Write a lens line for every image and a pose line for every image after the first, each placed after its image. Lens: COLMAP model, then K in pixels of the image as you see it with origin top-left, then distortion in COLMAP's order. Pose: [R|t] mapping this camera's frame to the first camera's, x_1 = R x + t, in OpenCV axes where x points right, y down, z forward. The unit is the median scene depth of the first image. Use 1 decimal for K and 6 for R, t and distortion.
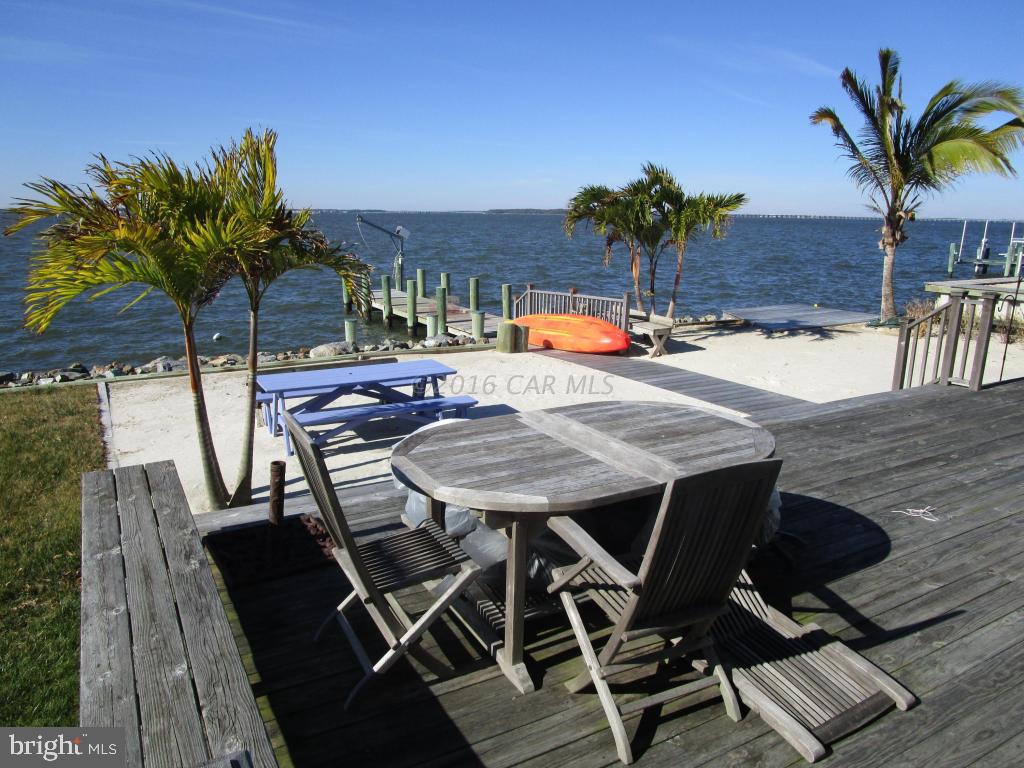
lens RADIAL K [[685.3, 0, 508.8], [0, 685.3, 381.7], [0, 0, 1]] dist [-0.010874, 0.002541]
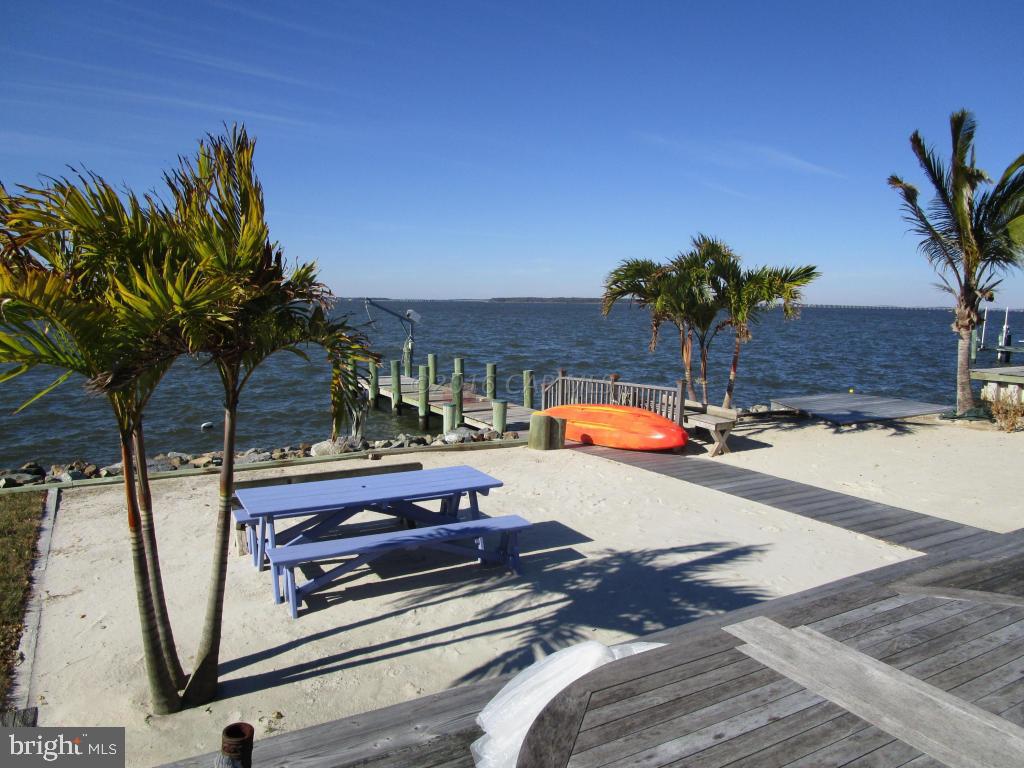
lens RADIAL K [[685.3, 0, 504.1], [0, 685.3, 386.5], [0, 0, 1]] dist [-0.010874, 0.002541]
pose [[0.999955, 0.003152, -0.009001, -0.053177], [-0.004189, 0.993056, -0.117568, -0.025243], [0.008568, 0.117601, 0.993024, 0.180069]]
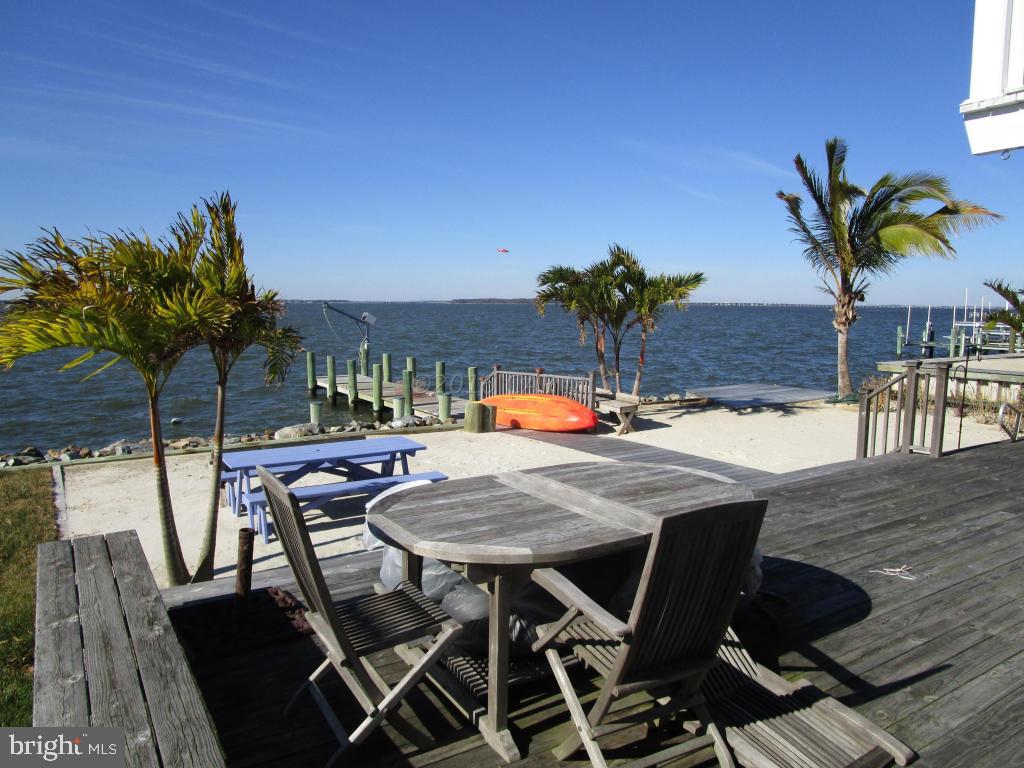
lens RADIAL K [[685.3, 0, 503.5], [0, 685.3, 399.5], [0, 0, 1]] dist [-0.010874, 0.002541]
pose [[0.998948, -0.011805, 0.044322, -0.006013], [0.016211, 0.994816, -0.100388, 0.014139], [-0.042907, 0.101001, 0.993961, 0.003040]]
